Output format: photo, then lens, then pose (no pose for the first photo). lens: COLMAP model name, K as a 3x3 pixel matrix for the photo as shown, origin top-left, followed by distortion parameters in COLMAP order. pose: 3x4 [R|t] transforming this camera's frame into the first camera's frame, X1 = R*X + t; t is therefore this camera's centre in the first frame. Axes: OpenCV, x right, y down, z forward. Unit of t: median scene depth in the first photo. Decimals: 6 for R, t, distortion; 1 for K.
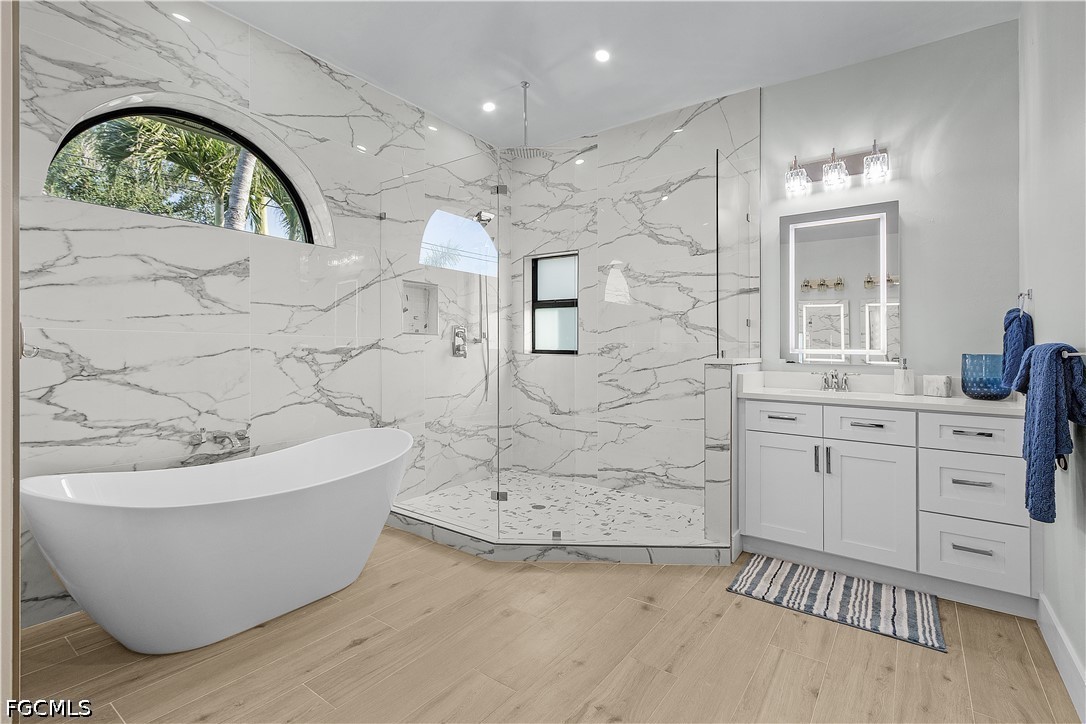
lens RADIAL K [[504.0, 0, 541.9], [0, 504.0, 354.0], [0, 0, 1]] dist [0.000925, 0.000193]
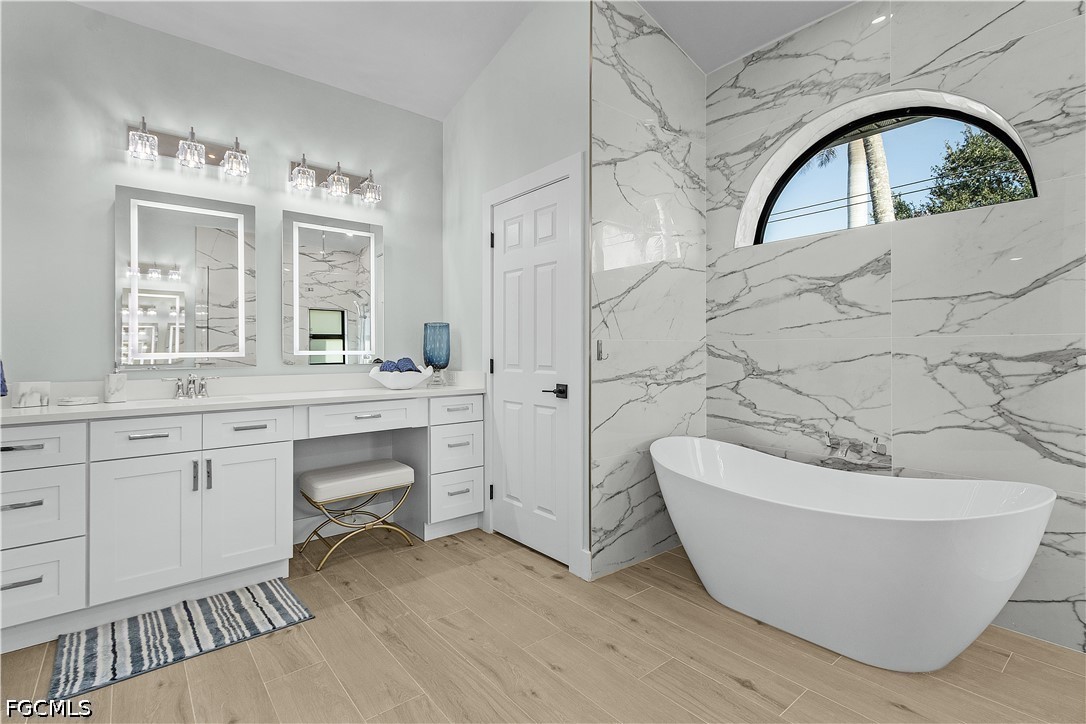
lens RADIAL K [[504.0, 0, 543.4], [0, 504.0, 359.0], [0, 0, 1]] dist [0.000925, 0.000193]
pose [[-0.242078, 0.002725, -0.970253, 0.456298], [-0.009218, 0.999944, 0.005108, -0.000489], [0.970213, 0.010180, -0.242039, 0.679448]]
